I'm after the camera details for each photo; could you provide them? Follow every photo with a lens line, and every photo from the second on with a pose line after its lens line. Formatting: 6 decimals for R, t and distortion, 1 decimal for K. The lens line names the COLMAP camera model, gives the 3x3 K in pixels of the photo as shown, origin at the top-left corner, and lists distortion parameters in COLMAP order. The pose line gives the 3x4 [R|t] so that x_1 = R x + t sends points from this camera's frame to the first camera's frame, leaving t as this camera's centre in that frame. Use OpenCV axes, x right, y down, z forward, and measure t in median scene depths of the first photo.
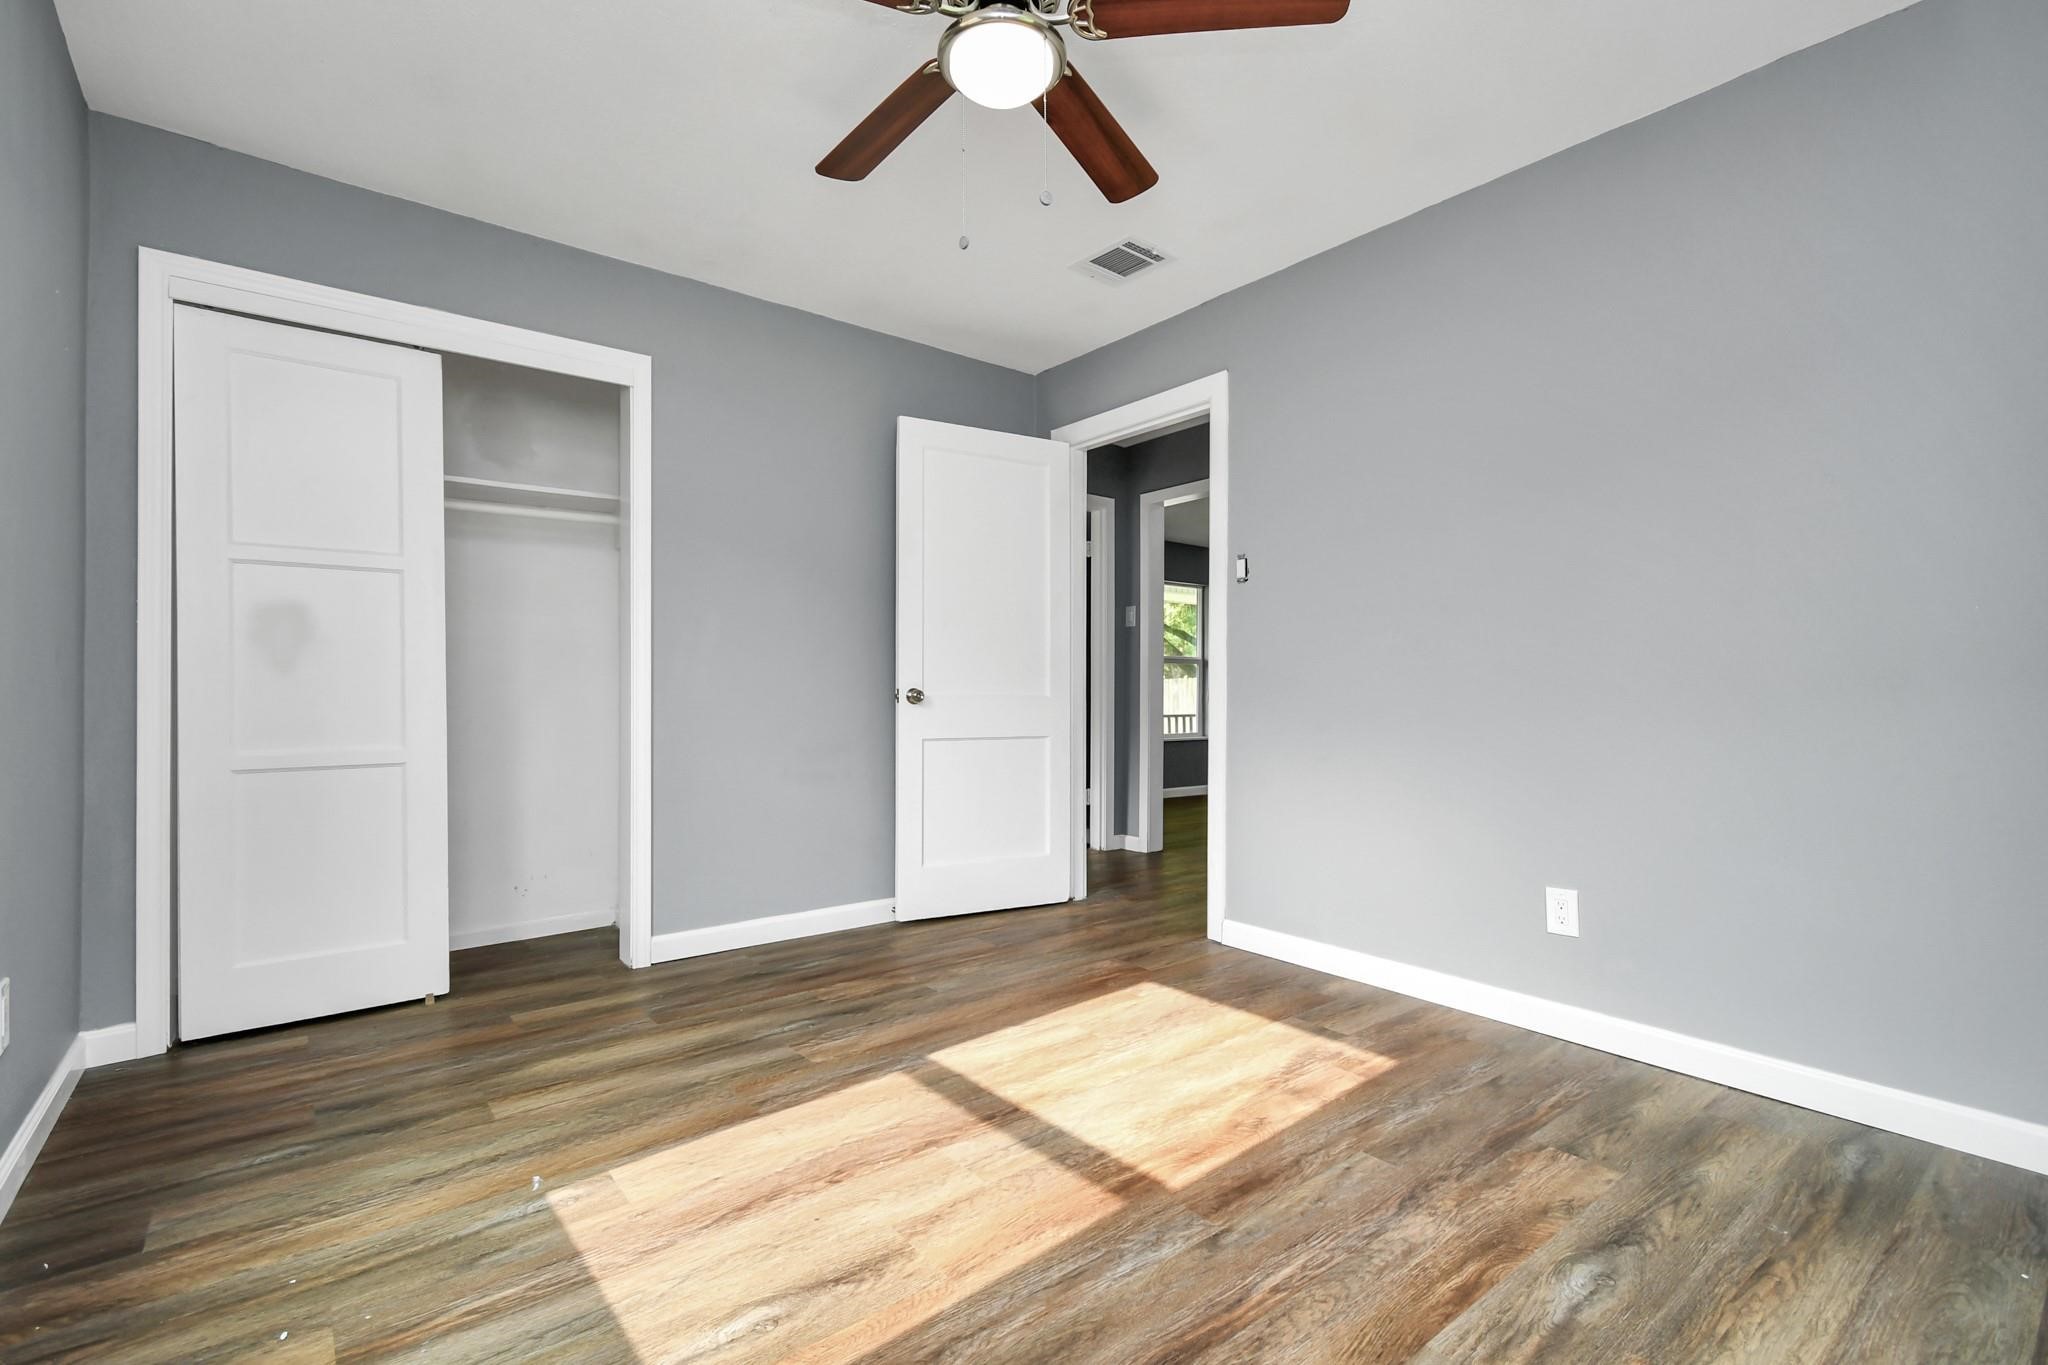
lens RADIAL K [[916.2, 0, 1010.7], [0, 916.2, 691.9], [0, 0, 1]] dist [0.012042, -0.000374]
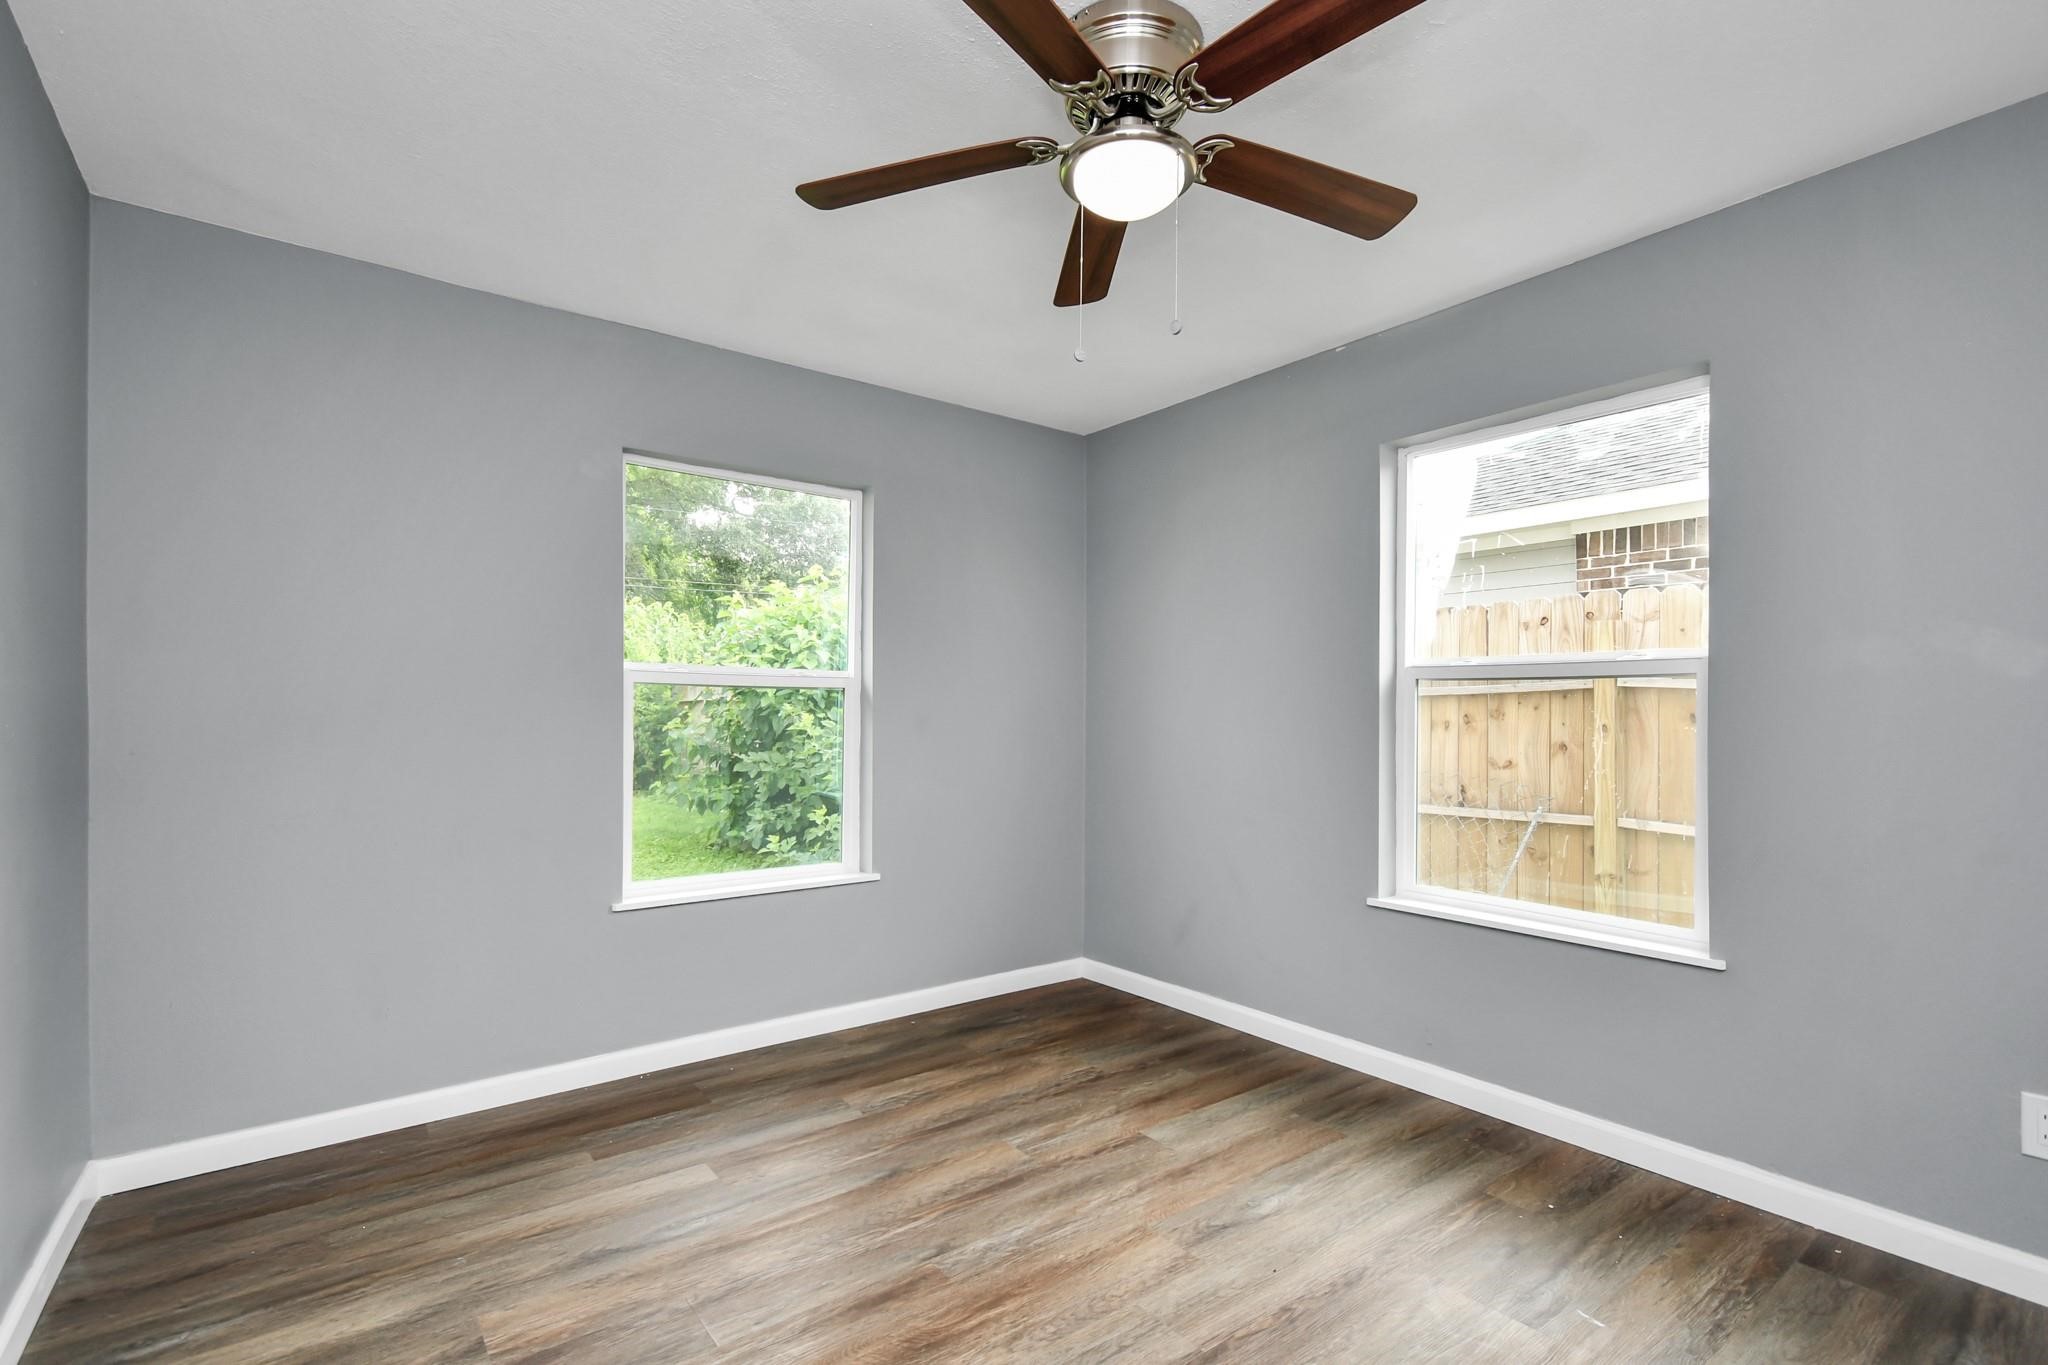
lens RADIAL K [[916.2, 0, 1010.7], [0, 916.2, 691.9], [0, 0, 1]] dist [0.012042, -0.000374]
pose [[-0.999408, -0.004229, 0.034141, 0.087965], [-0.005221, 0.999565, -0.029031, -0.124315], [-0.034003, -0.029192, -0.998995, 2.280859]]
